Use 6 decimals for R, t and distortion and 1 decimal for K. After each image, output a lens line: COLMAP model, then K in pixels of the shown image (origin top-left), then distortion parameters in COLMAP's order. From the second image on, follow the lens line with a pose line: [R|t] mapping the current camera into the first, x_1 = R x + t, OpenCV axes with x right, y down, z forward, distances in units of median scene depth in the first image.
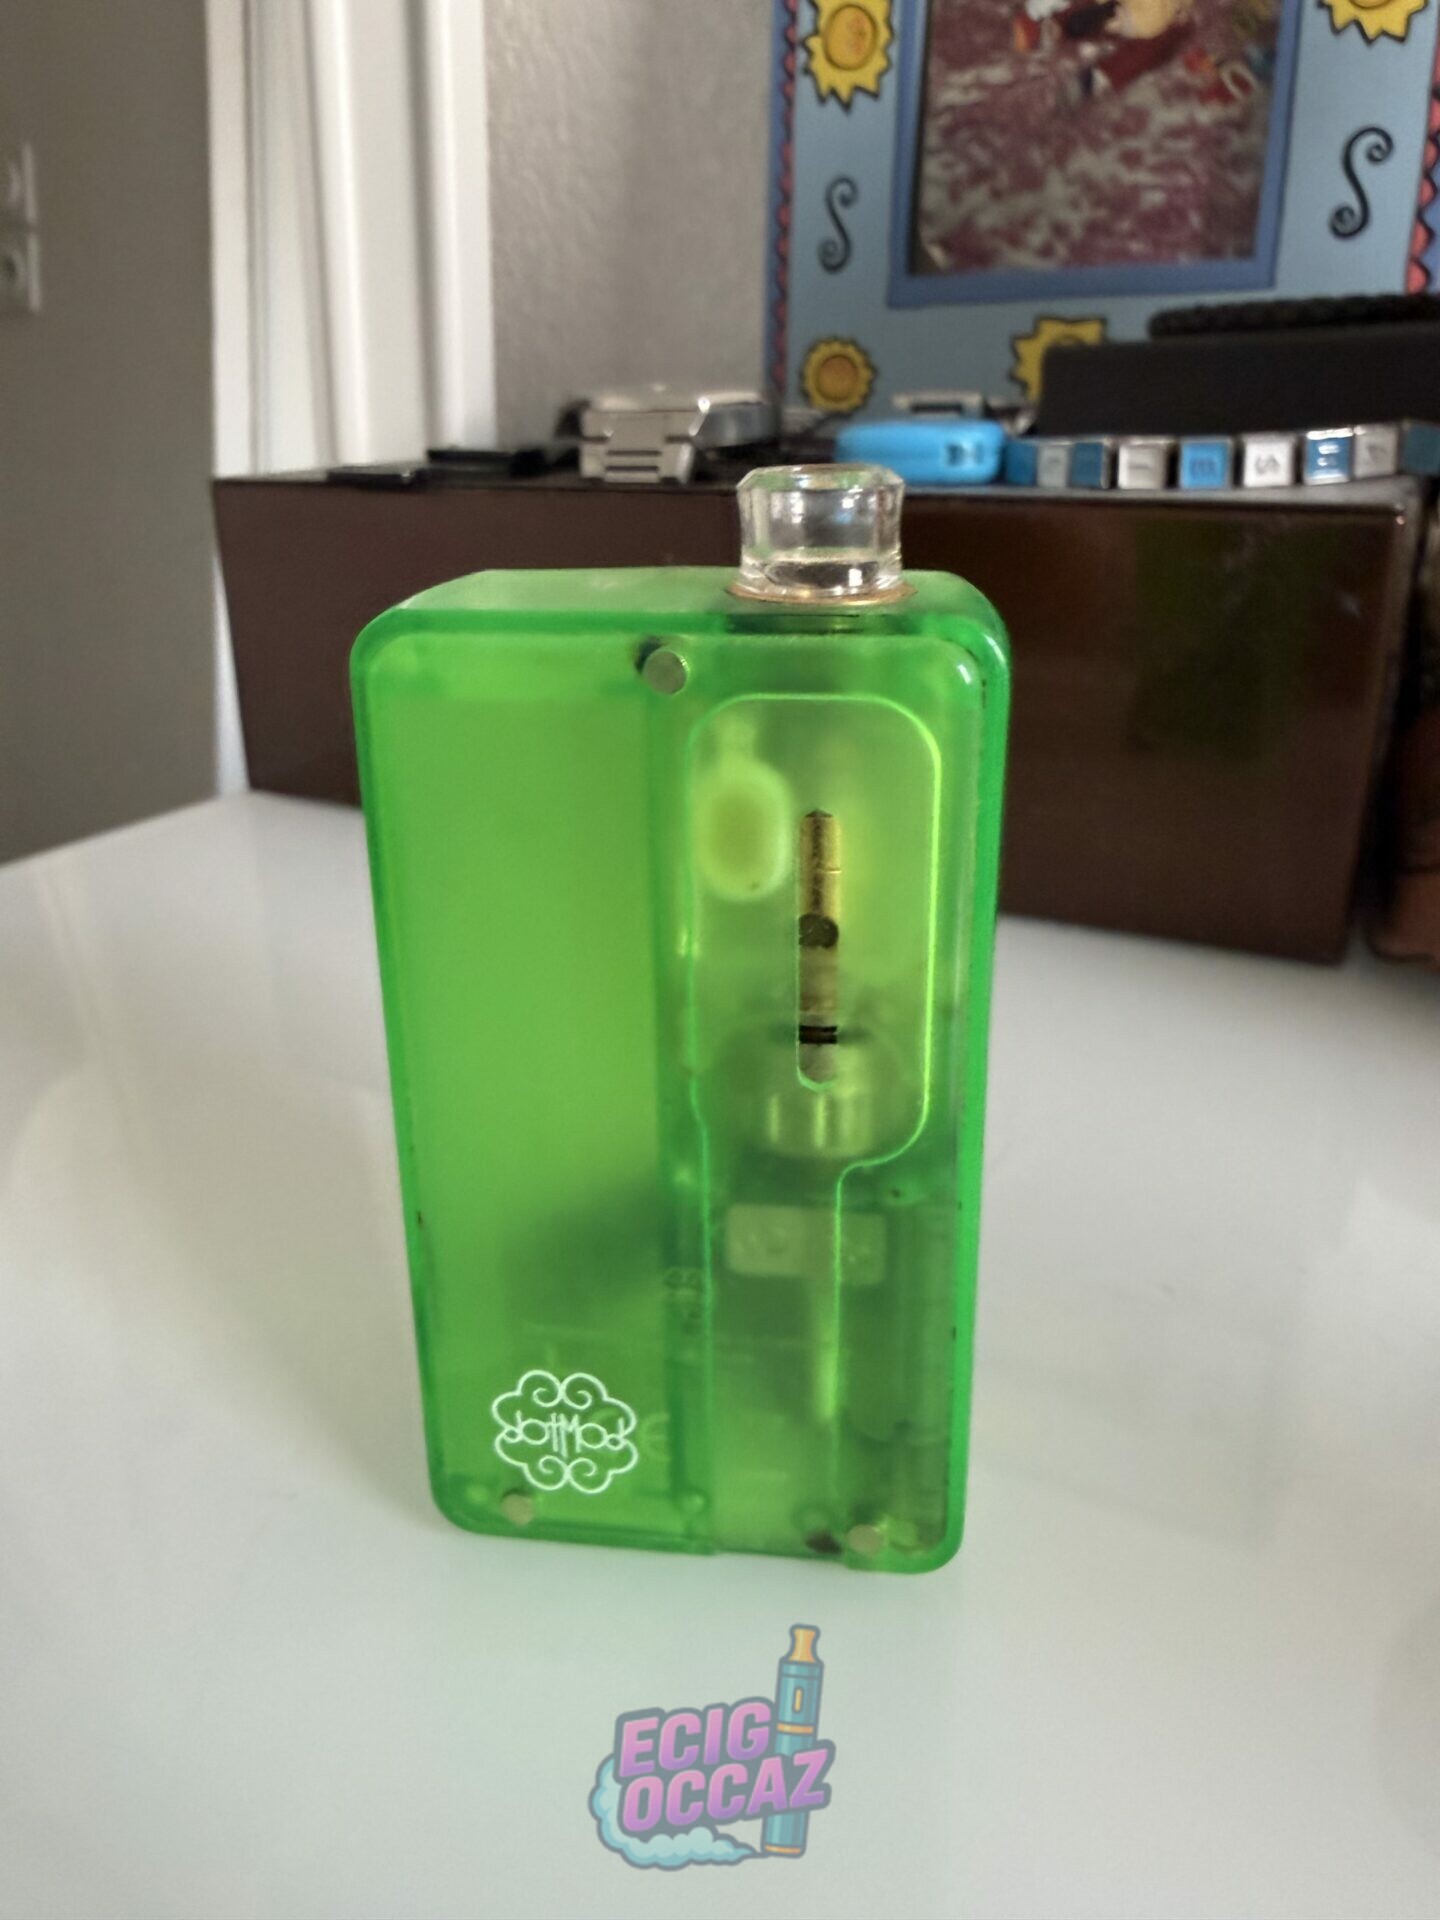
lens RADIAL K [[1426.3, 0, 717.8], [0, 1426.3, 850.3], [0, 0, 1]] dist [-0.003850, 0.004622]
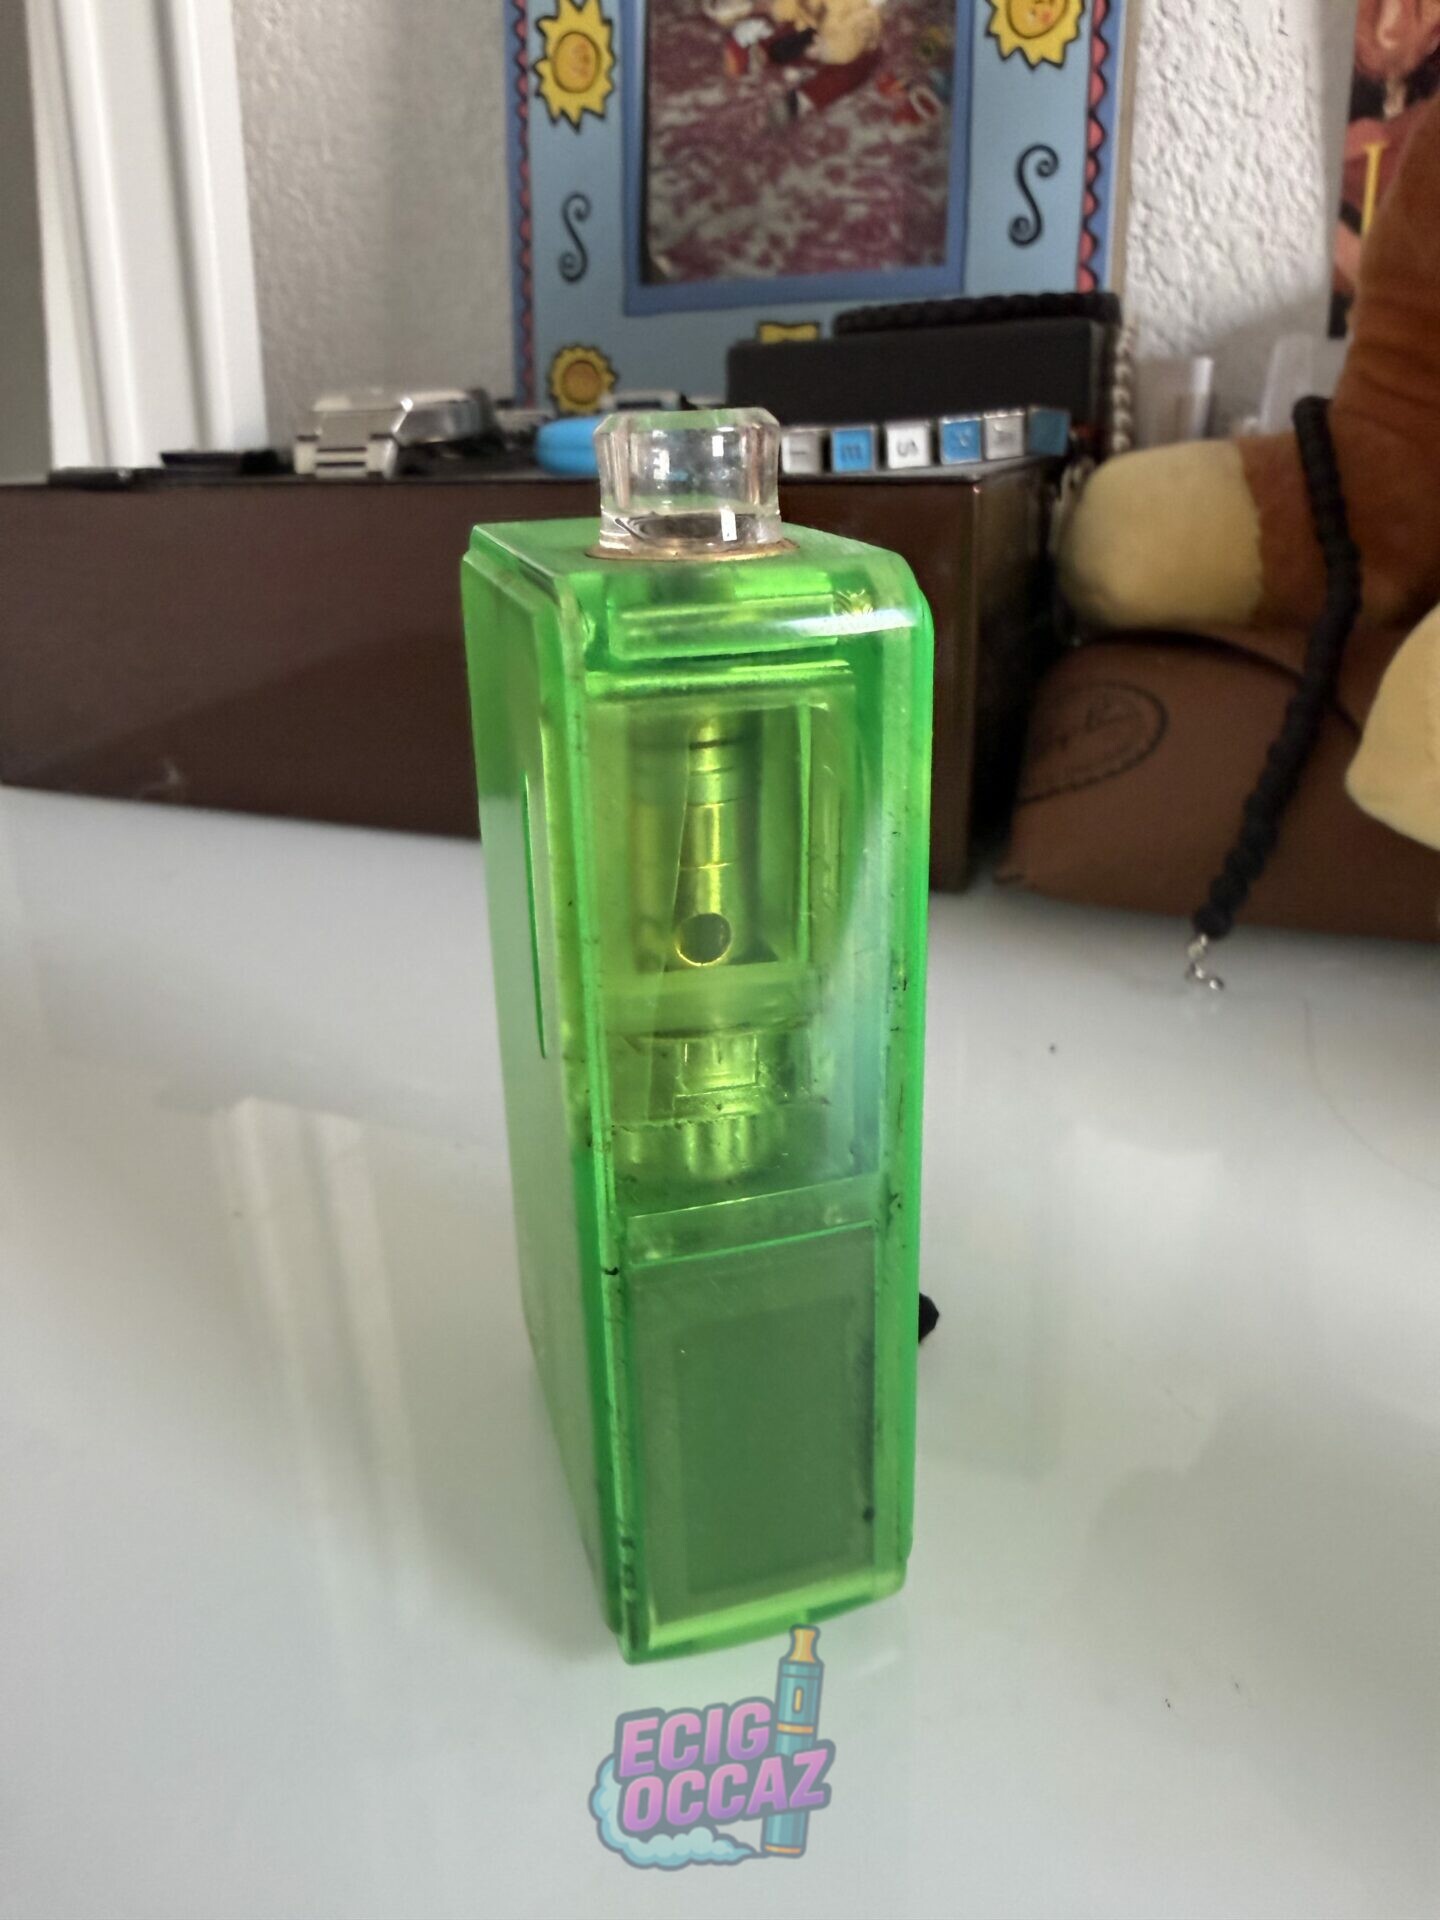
lens RADIAL K [[1420.4, 0, 717.6], [0, 1420.4, 851.5], [0, 0, 1]] dist [-0.000182, -0.001753]
pose [[0.996610, -0.038282, 0.072818, 0.101947], [0.039013, 0.999201, -0.008644, 0.031844], [-0.072429, 0.011455, 0.997308, -0.058372]]
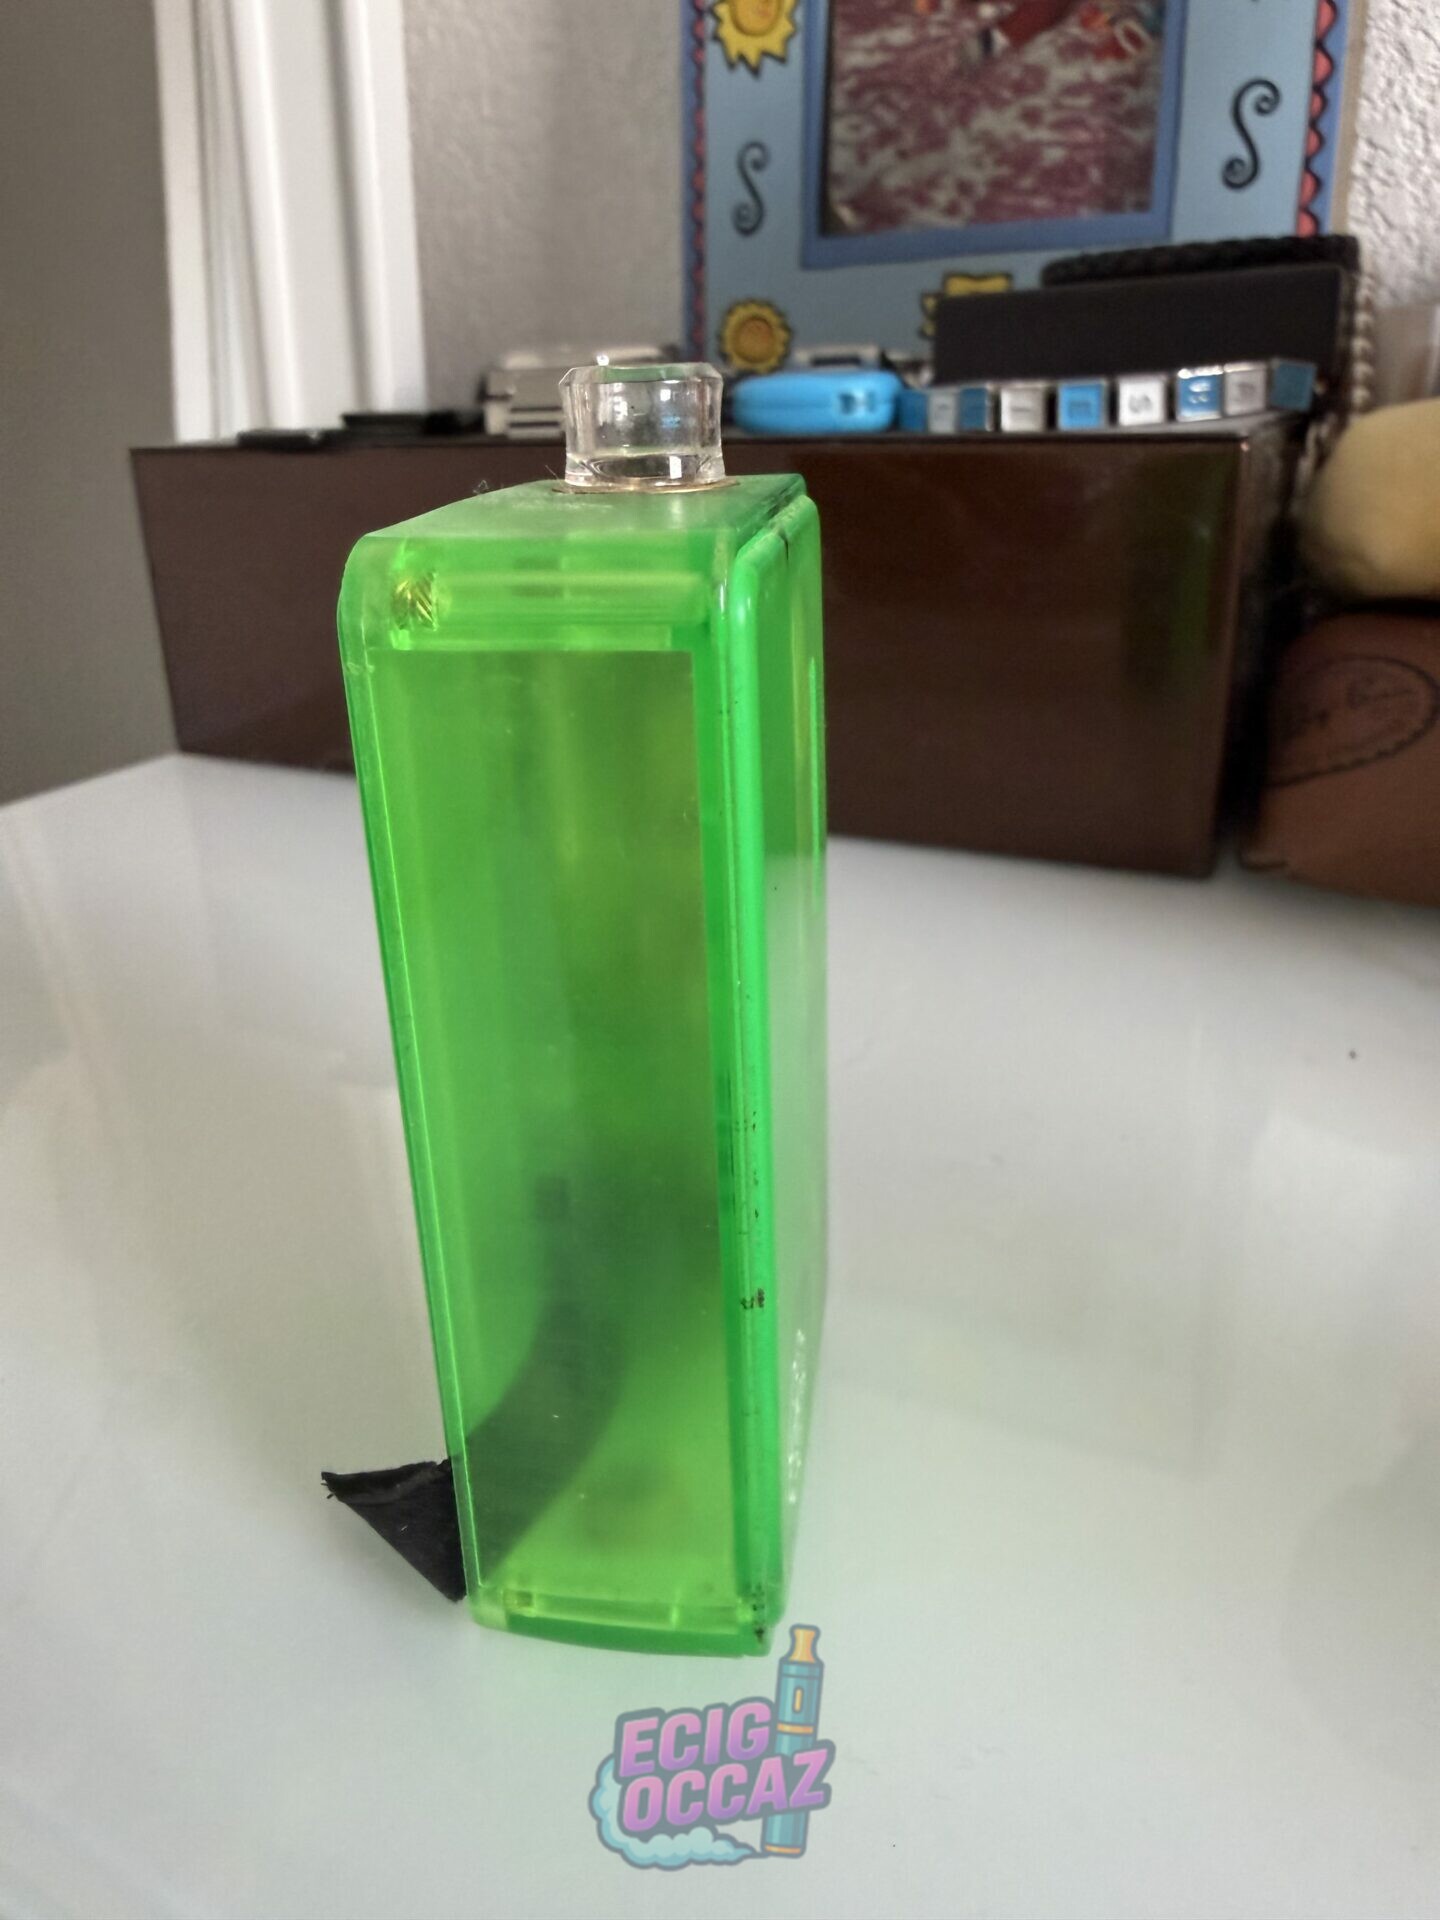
lens RADIAL K [[1426.3, 0, 717.8], [0, 1426.3, 850.3], [0, 0, 1]] dist [-0.003850, 0.004622]
pose [[0.999648, -0.024999, 0.008876, 0.042525], [0.024915, 0.999645, 0.009480, 0.025167], [-0.009110, -0.009255, 0.999916, -0.024323]]
